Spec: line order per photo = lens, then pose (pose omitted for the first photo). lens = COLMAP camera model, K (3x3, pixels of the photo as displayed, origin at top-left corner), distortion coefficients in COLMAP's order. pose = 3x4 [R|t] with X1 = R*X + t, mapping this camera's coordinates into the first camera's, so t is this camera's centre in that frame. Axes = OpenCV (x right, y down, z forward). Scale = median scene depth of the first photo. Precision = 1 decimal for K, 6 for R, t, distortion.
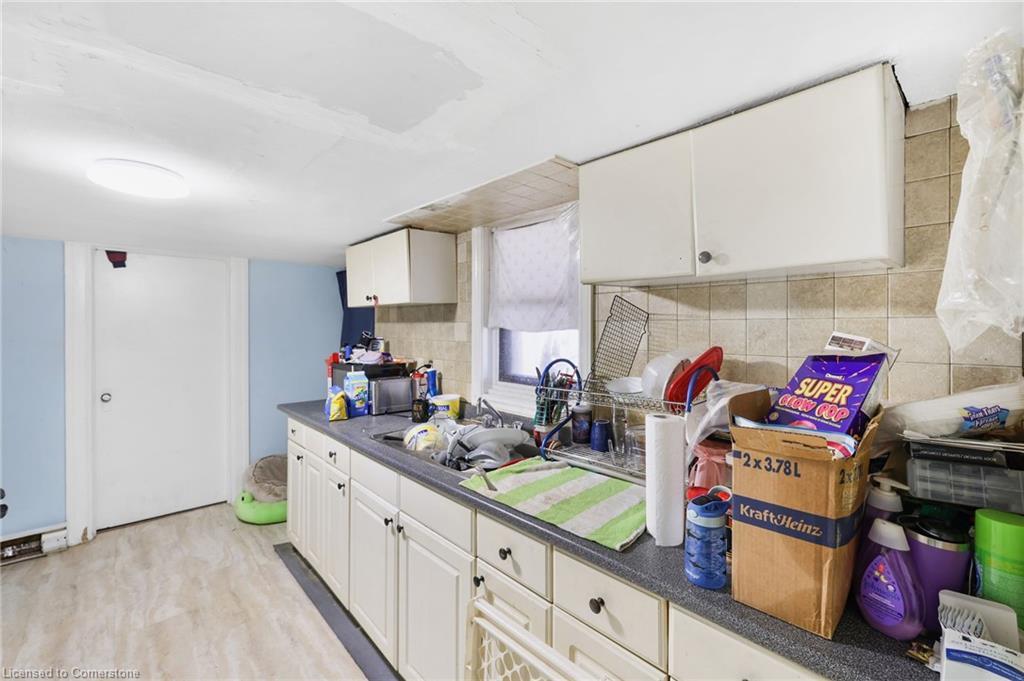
lens RADIAL K [[430.2, 0, 509.1], [0, 430.2, 330.4], [0, 0, 1]] dist [-0.000263, 0.000089]
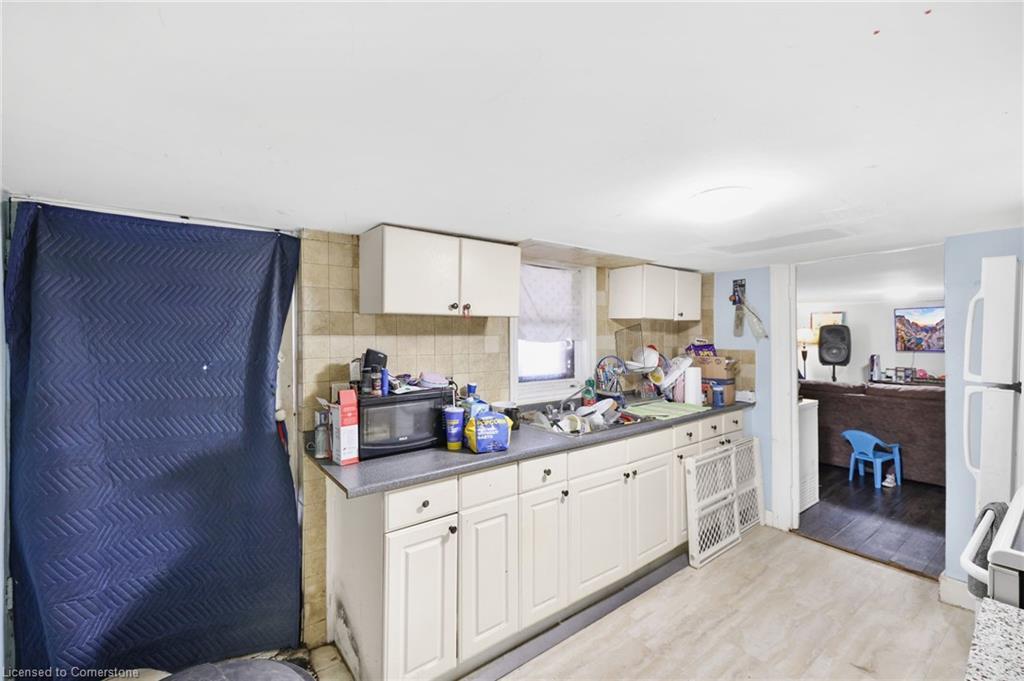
lens RADIAL K [[430.2, 0, 509.1], [0, 430.2, 330.4], [0, 0, 1]] dist [-0.000263, 0.000089]
pose [[0.100186, 0.010853, 0.994910, -1.168538], [0.011047, 0.999867, -0.012020, -0.017724], [-0.994907, 0.012195, 0.100052, 0.828074]]
